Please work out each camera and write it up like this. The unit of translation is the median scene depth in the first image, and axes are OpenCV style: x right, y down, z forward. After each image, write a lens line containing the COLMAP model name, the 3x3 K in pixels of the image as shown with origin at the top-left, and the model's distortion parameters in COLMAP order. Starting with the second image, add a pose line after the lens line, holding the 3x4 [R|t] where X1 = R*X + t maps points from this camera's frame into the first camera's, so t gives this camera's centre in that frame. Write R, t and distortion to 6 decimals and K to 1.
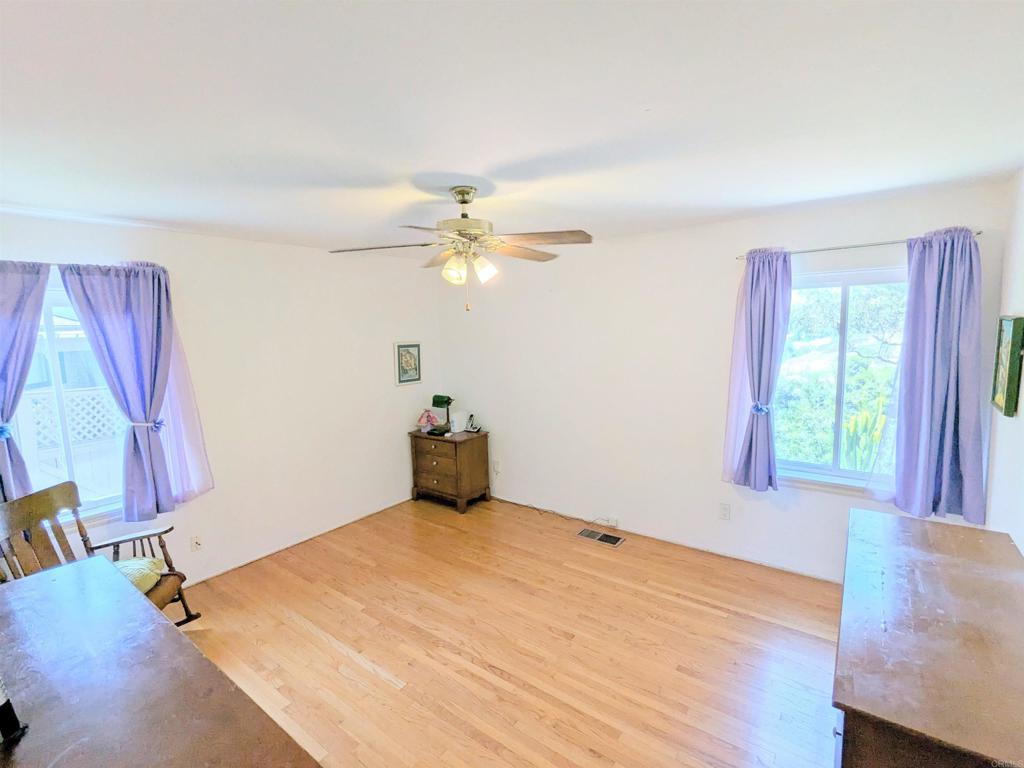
lens RADIAL K [[478.9, 0, 512.0], [0, 478.9, 384.0], [0, 0, 1]] dist [0.000017, 0.000038]
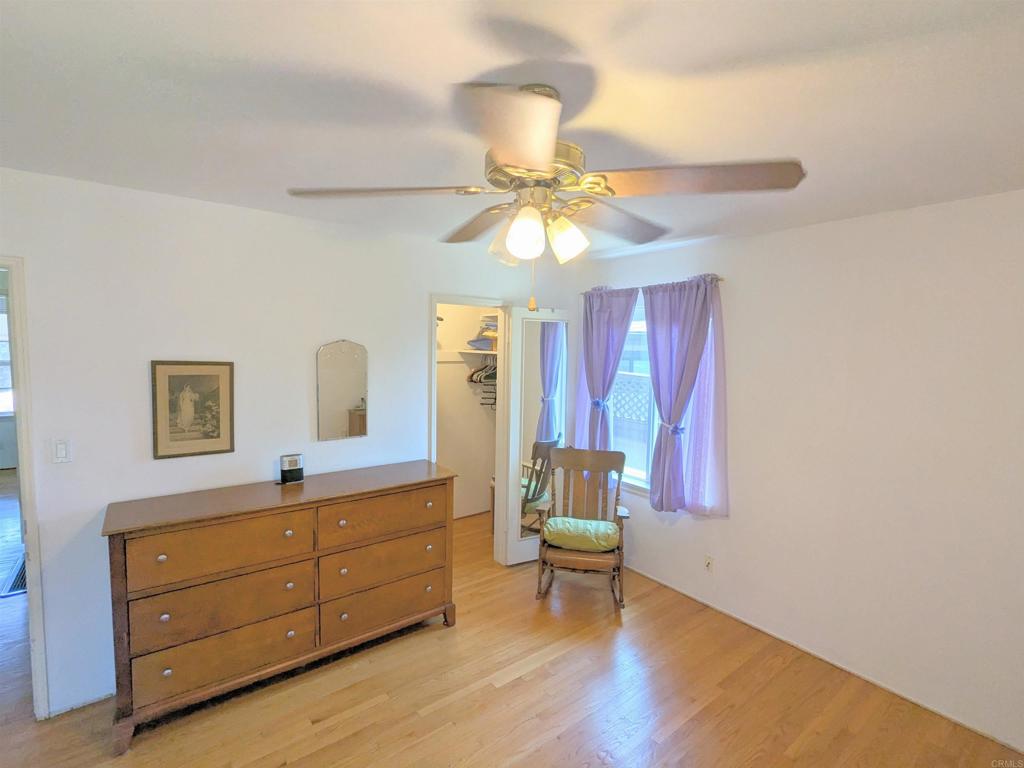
lens RADIAL K [[478.9, 0, 512.0], [0, 478.9, 384.0], [0, 0, 1]] dist [0.000017, 0.000038]
pose [[-0.278303, 0.094594, -0.955824, 0.372157], [-0.127728, 0.982655, 0.134439, -0.108906], [0.951963, 0.159501, -0.261393, 0.935476]]
